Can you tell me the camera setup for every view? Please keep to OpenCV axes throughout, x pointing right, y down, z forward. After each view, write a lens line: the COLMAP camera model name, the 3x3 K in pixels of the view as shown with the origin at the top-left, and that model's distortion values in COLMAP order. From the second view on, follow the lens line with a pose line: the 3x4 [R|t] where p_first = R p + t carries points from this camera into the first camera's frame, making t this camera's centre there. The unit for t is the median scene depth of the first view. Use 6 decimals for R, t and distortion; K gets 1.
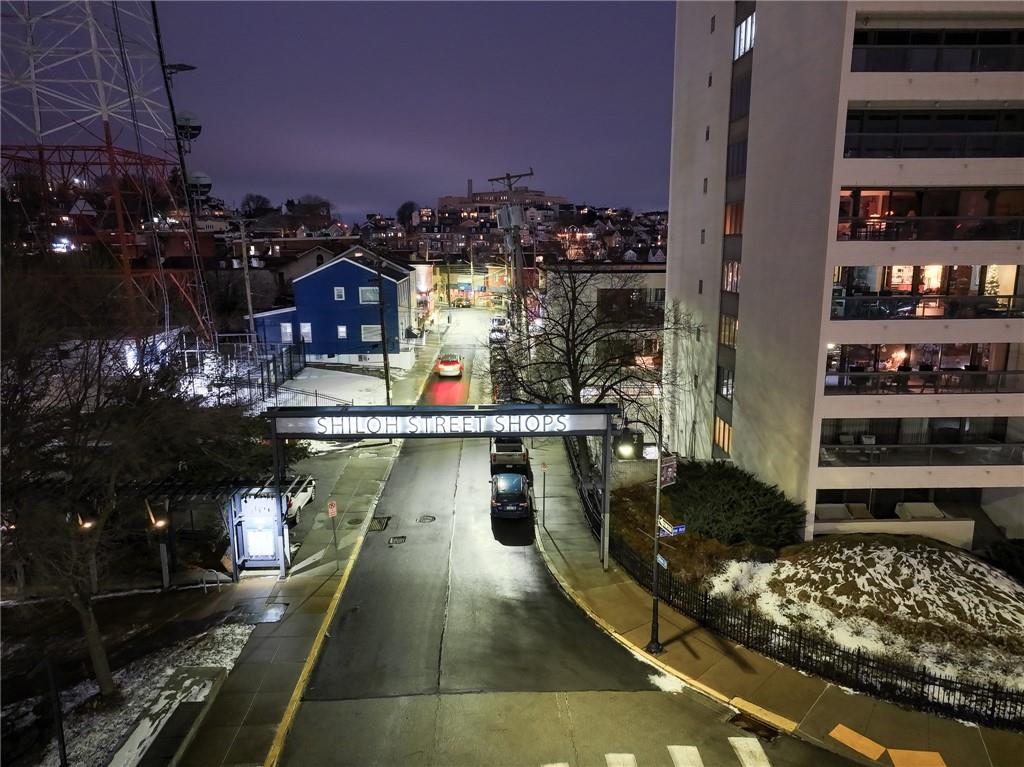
lens RADIAL K [[725.0, 0, 512.7], [0, 725.0, 387.7], [0, 0, 1]] dist [0.009722, 0.003546]
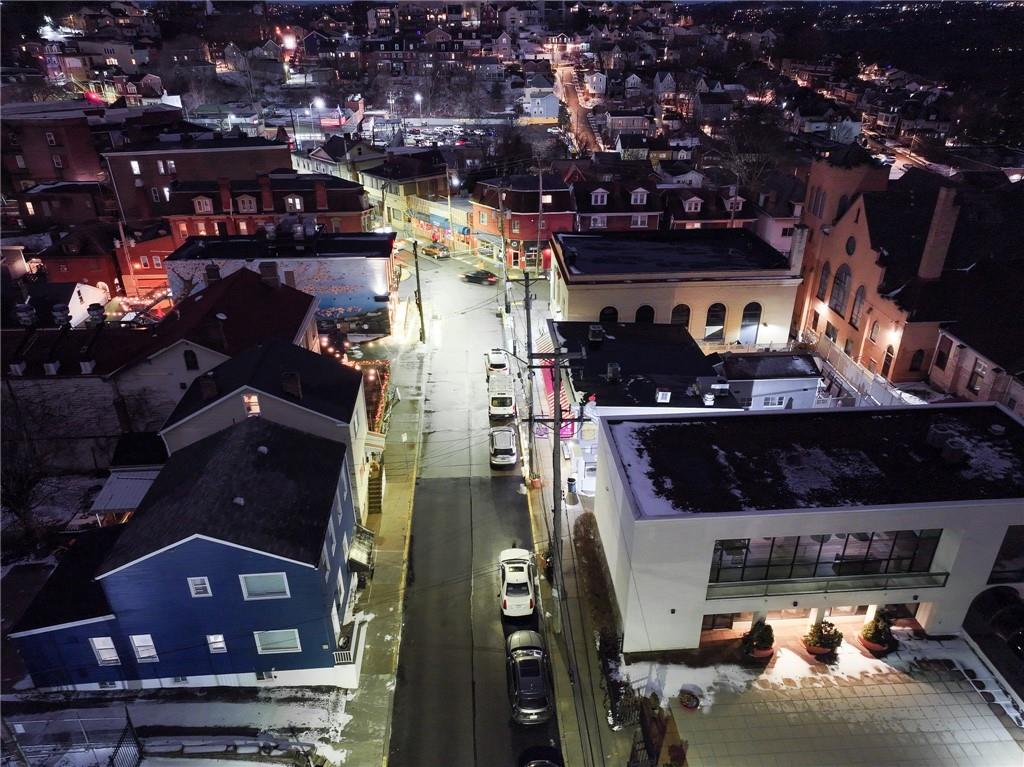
lens RADIAL K [[725.0, 0, 515.6], [0, 725.0, 382.4], [0, 0, 1]] dist [0.009722, 0.003546]
pose [[0.999230, -0.020328, 0.033548, -0.006776], [0.010428, 0.962129, 0.272394, -0.067901], [-0.037815, -0.271834, 0.961601, 0.095919]]
